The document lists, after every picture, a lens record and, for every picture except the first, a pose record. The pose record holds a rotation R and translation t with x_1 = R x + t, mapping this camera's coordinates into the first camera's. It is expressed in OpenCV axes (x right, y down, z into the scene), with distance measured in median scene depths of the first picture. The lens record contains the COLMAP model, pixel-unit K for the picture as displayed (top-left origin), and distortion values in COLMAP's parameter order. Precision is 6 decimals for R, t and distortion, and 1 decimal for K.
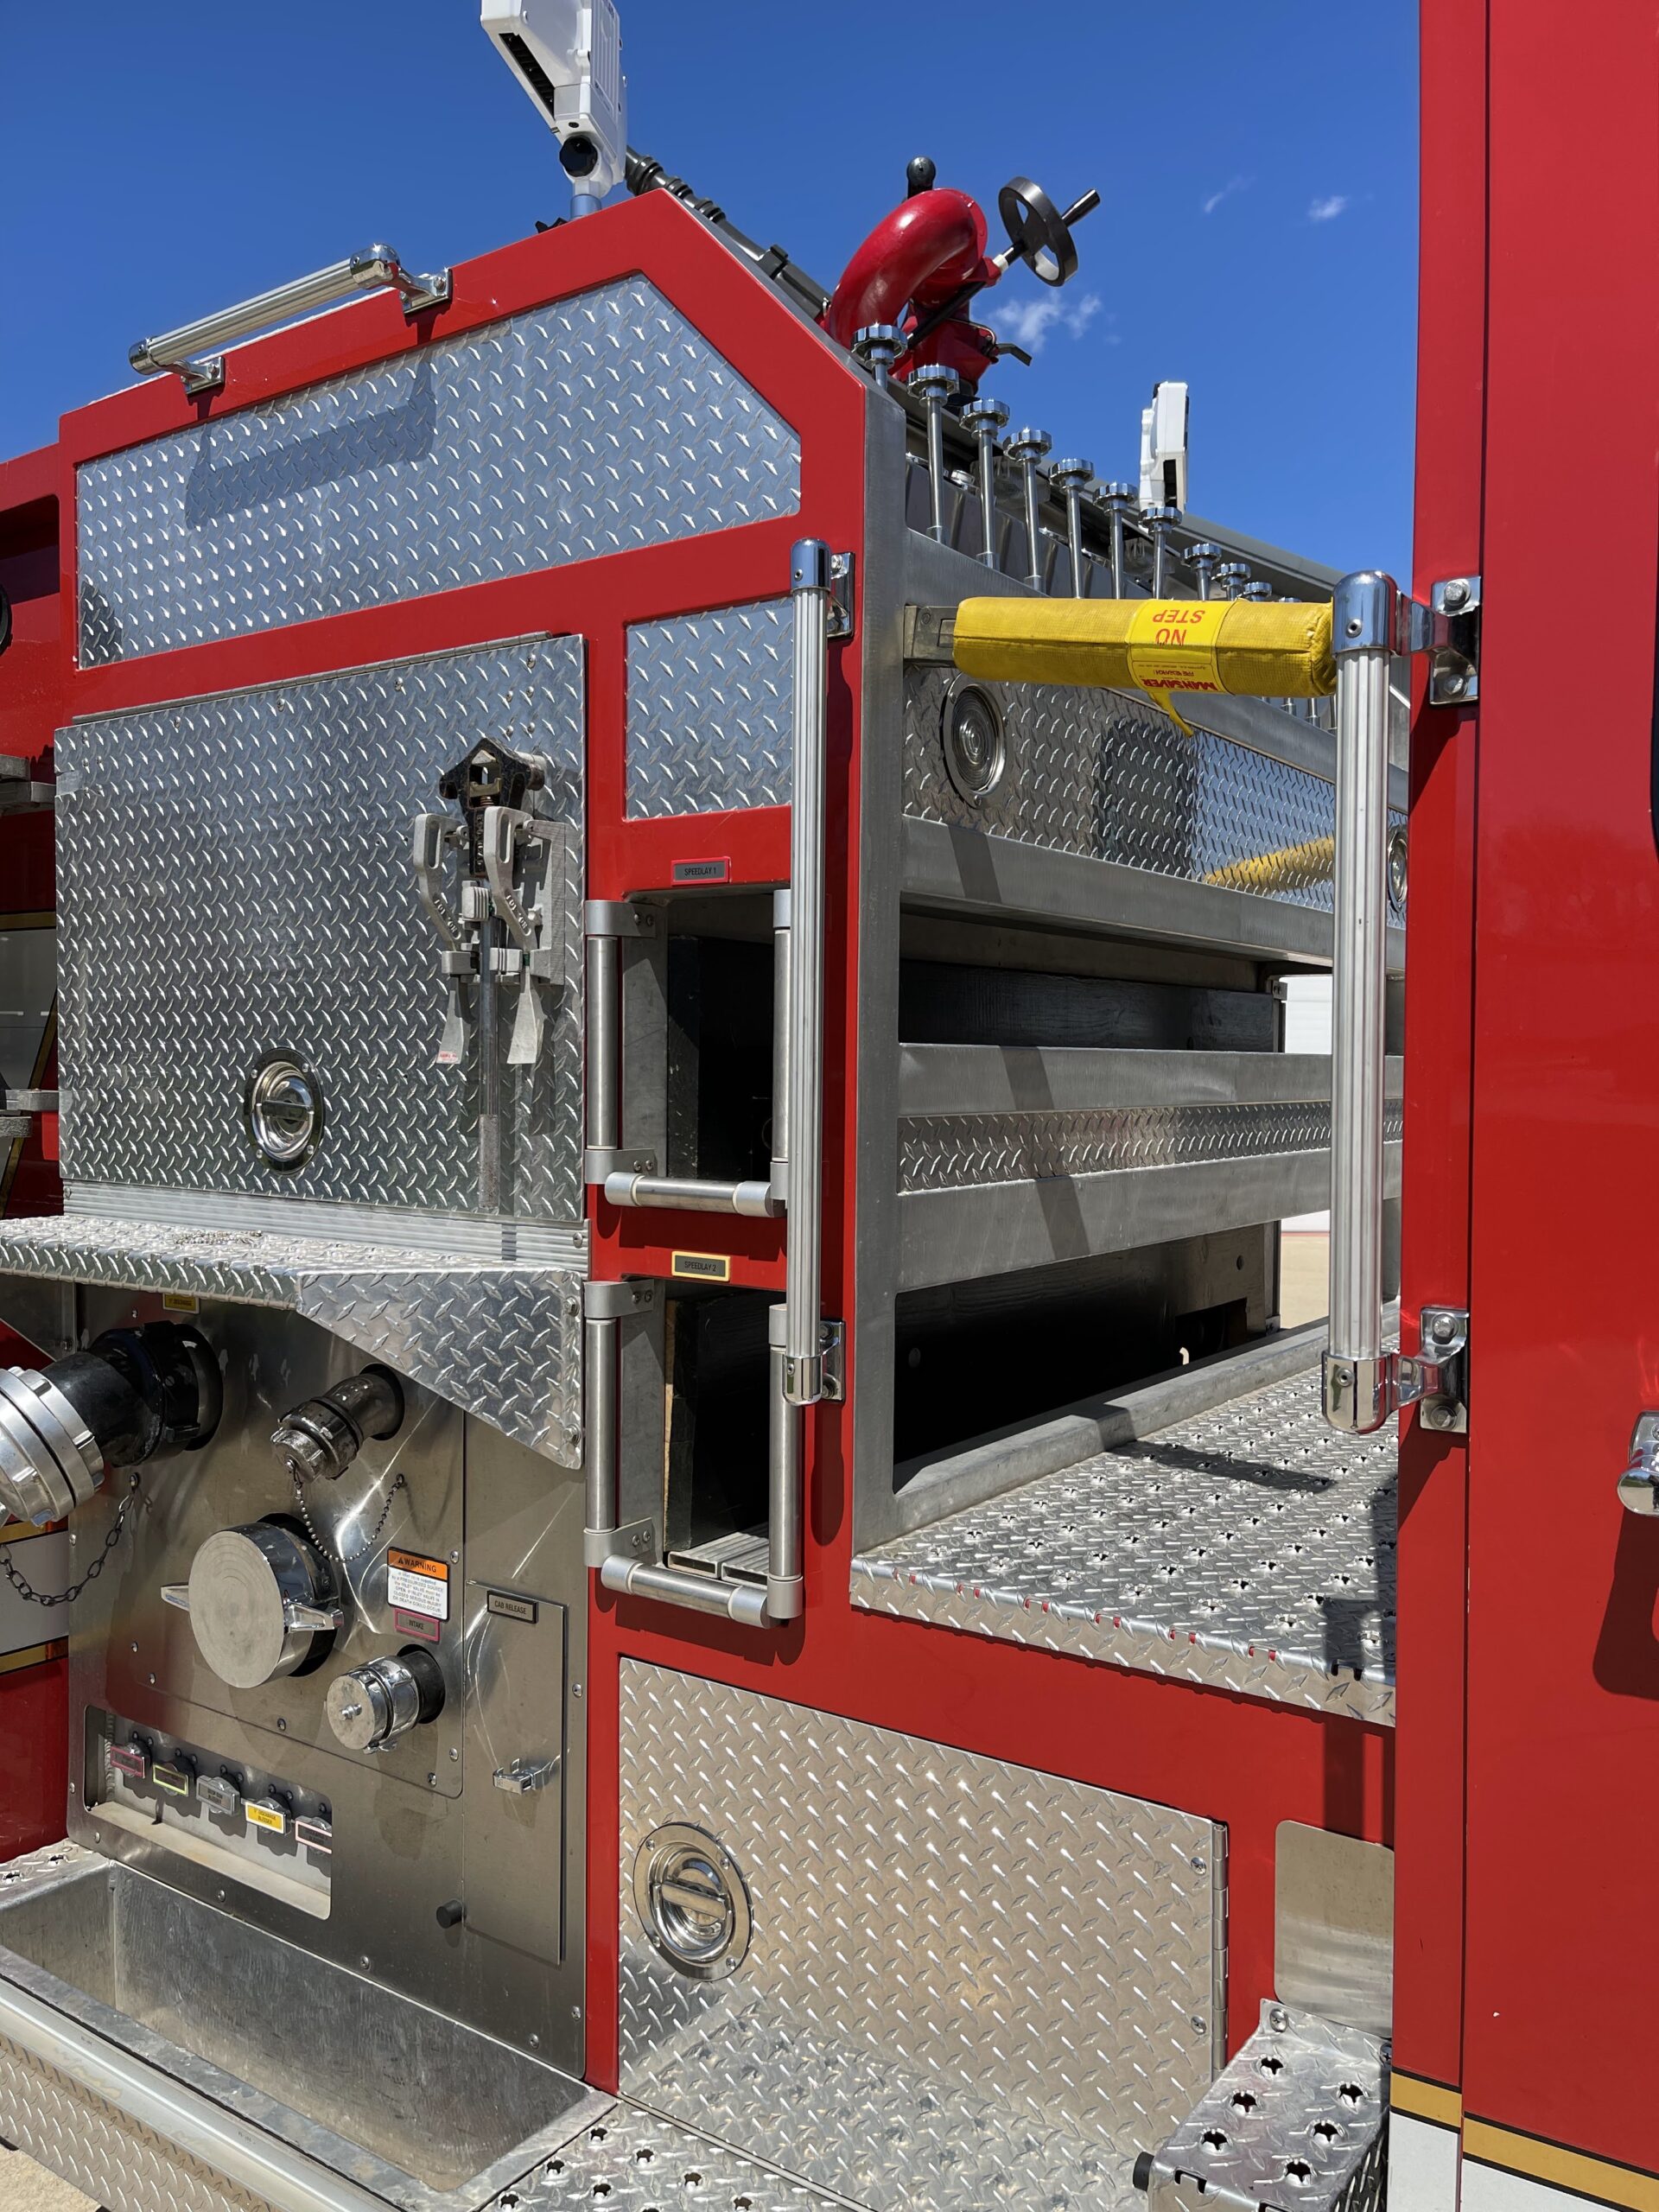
lens RADIAL K [[1677.8, 0, 827.2], [0, 1677.8, 1111.2], [0, 0, 1]] dist [0.061385, -0.079316]
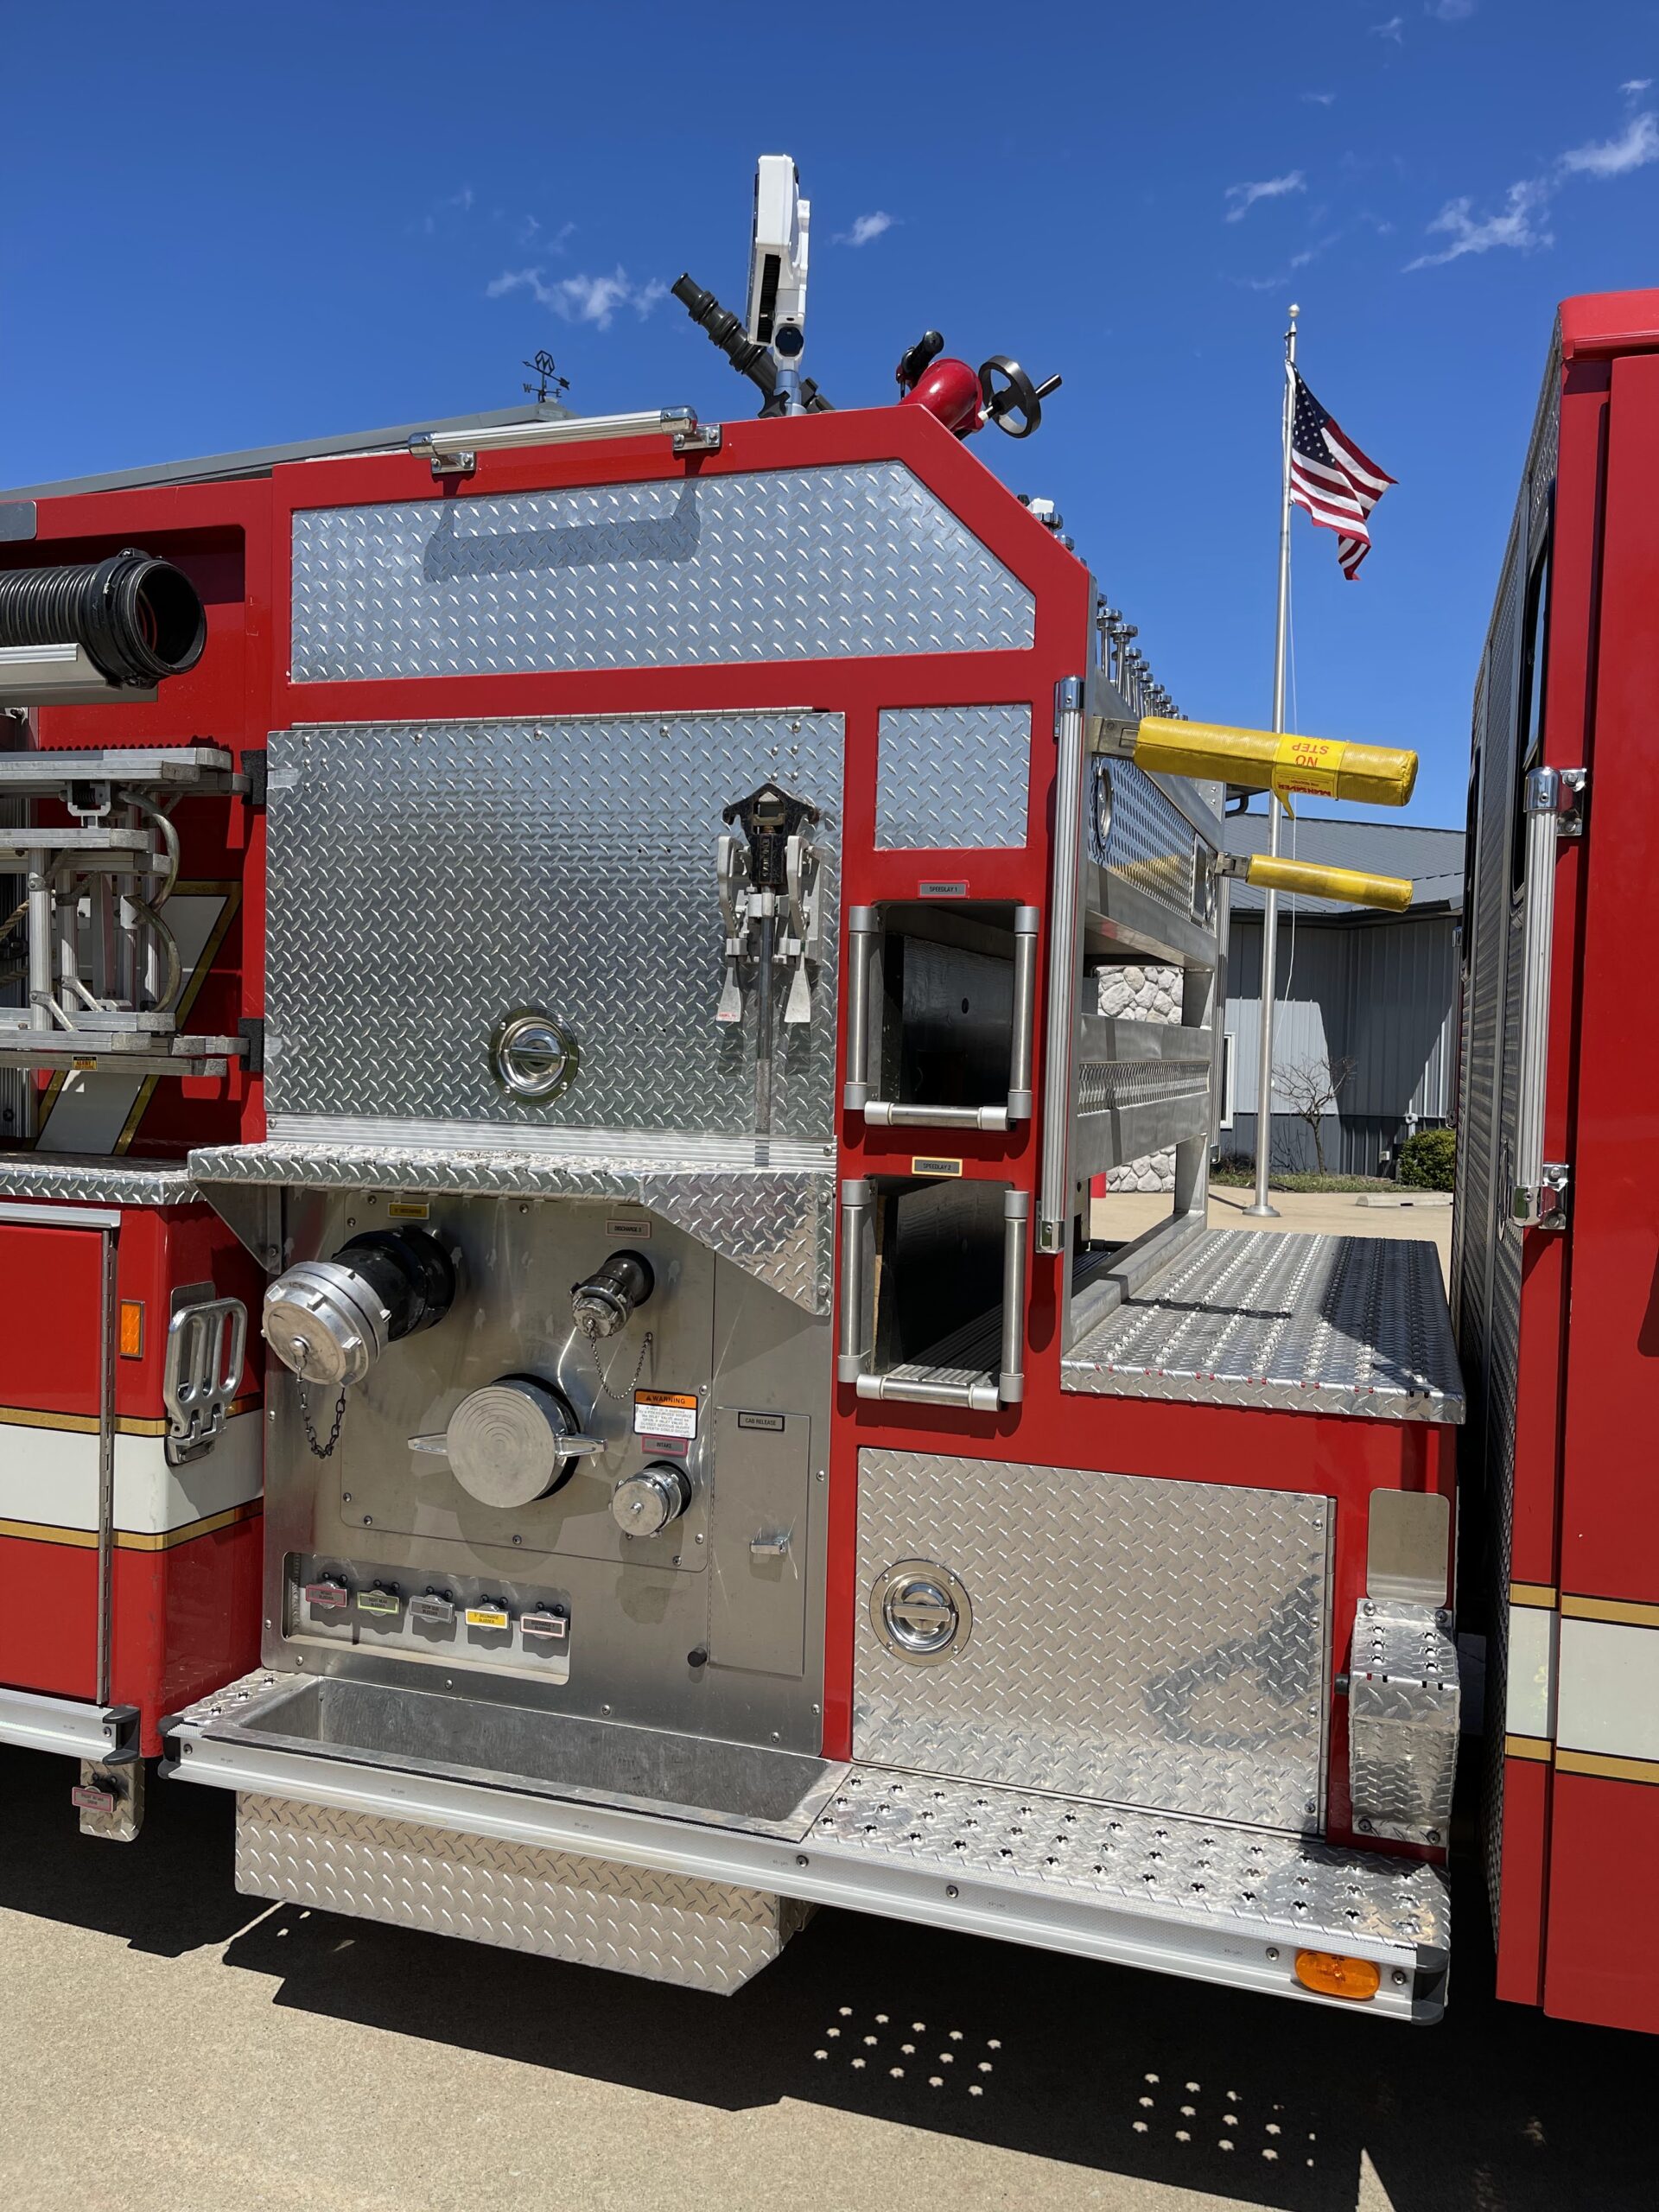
lens RADIAL K [[1677.8, 0, 827.4], [0, 1677.8, 1104.3], [0, 0, 1]] dist [0.061385, -0.079316]
pose [[0.958841, 0.004602, 0.283907, -0.519194], [-0.009041, 0.999856, 0.014329, 0.018160], [-0.283801, -0.016306, 0.958745, -0.307602]]
